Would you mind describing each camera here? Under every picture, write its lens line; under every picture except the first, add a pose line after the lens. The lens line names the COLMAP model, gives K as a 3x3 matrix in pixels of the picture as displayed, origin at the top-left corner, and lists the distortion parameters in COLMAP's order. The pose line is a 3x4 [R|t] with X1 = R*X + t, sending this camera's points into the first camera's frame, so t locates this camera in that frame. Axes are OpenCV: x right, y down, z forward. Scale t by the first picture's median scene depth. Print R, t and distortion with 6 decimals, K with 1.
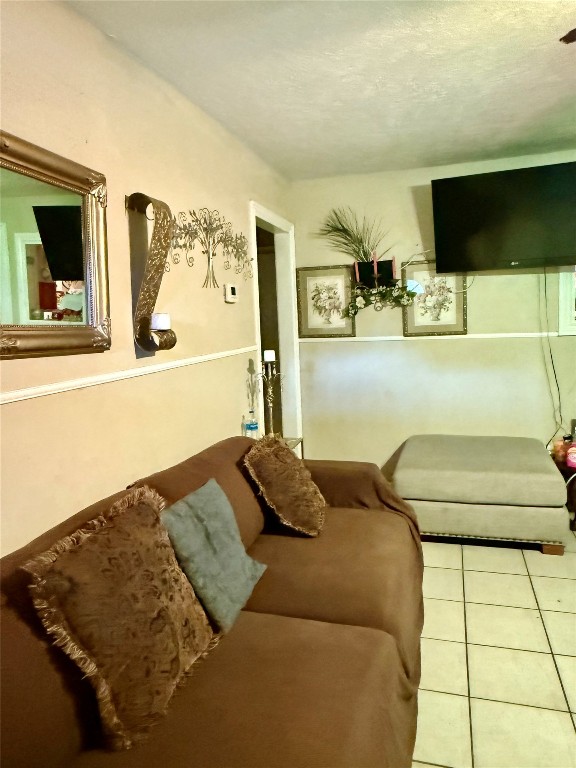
lens RADIAL K [[534.2, 0, 288.0], [0, 534.2, 384.0], [0, 0, 1]] dist [-0.006999, -0.001342]
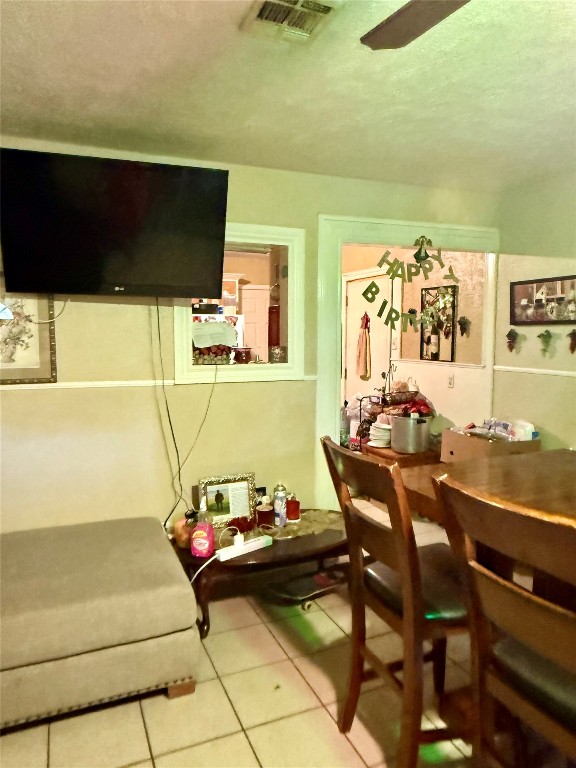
lens RADIAL K [[534.2, 0, 288.0], [0, 534.2, 384.0], [0, 0, 1]] dist [-0.006999, -0.001342]
pose [[0.767982, -0.006842, 0.640435, 0.120471], [0.039215, 0.998569, -0.036356, -0.054262], [-0.639270, 0.053035, 0.767151, 0.268307]]
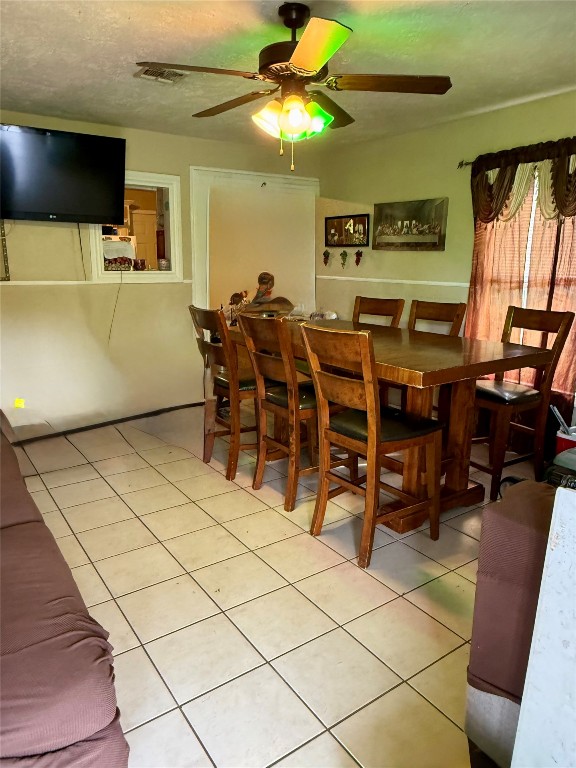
lens RADIAL K [[534.2, 0, 288.0], [0, 534.2, 384.0], [0, 0, 1]] dist [-0.006999, -0.001342]
pose [[0.627490, -0.117807, 0.769661, -0.149393], [0.051242, 0.992593, 0.110153, 0.019516], [-0.776936, -0.029681, 0.628879, -0.078023]]
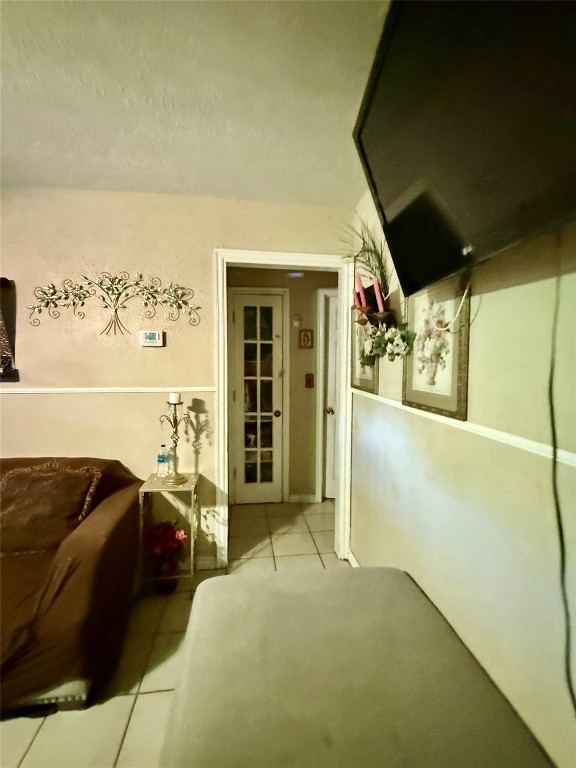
lens RADIAL K [[360.4, 0, 288.0], [0, 360.4, 384.0], [0, 0, 1]] dist [-0.000313, -0.000095]
pose [[0.406452, 0.116118, -0.906264, 0.559967], [-0.135313, 0.988604, 0.065981, -0.126661], [0.903597, 0.095811, 0.417532, 0.737423]]
